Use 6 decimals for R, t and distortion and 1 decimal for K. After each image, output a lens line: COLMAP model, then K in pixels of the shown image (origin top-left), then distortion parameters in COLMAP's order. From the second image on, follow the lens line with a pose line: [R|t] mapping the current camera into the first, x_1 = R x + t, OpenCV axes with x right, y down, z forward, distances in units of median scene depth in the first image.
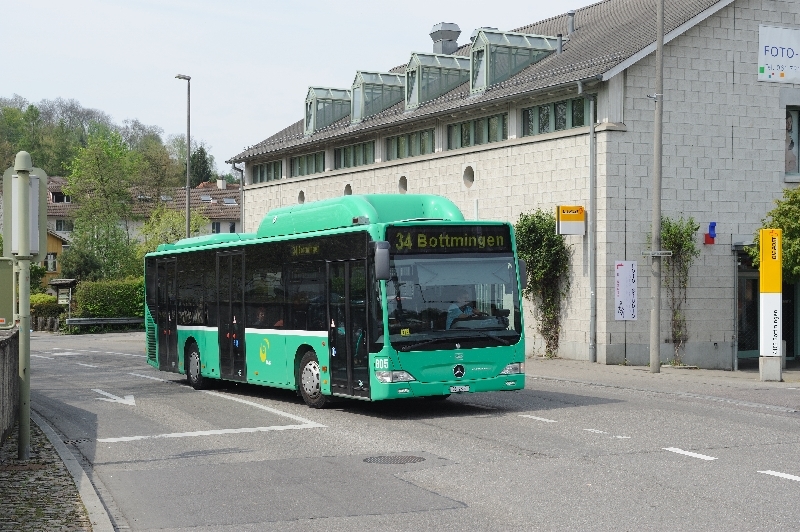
lens RADIAL K [[1277.8, 0, 419.8], [0, 1277.8, 267.4], [0, 0, 1]] dist [0.017057, 0.022373]
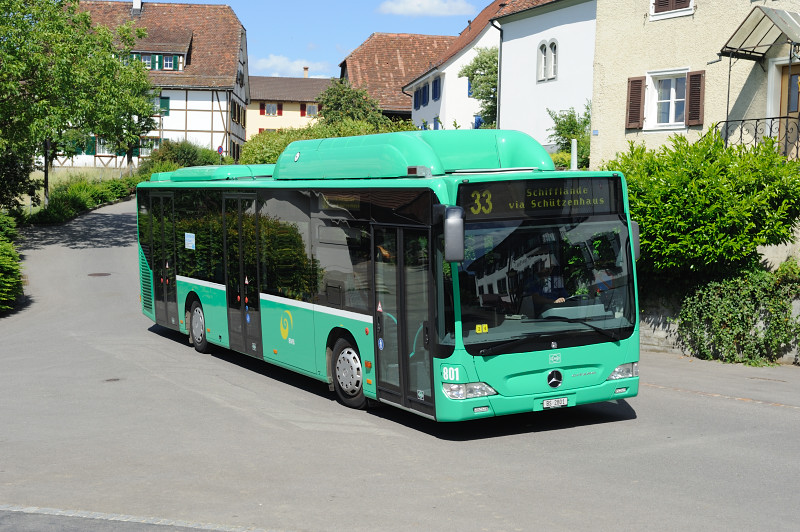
lens RADIAL K [[1257.3, 0, 400.0], [0, 1257.3, 266.0], [0, 0, 1]] dist [0.012890, -0.002698]
pose [[0.999860, 0.000968, -0.016698, -0.044142], [0.000663, 0.995242, 0.097427, -0.051472], [0.016713, -0.097424, 0.995103, 0.272574]]
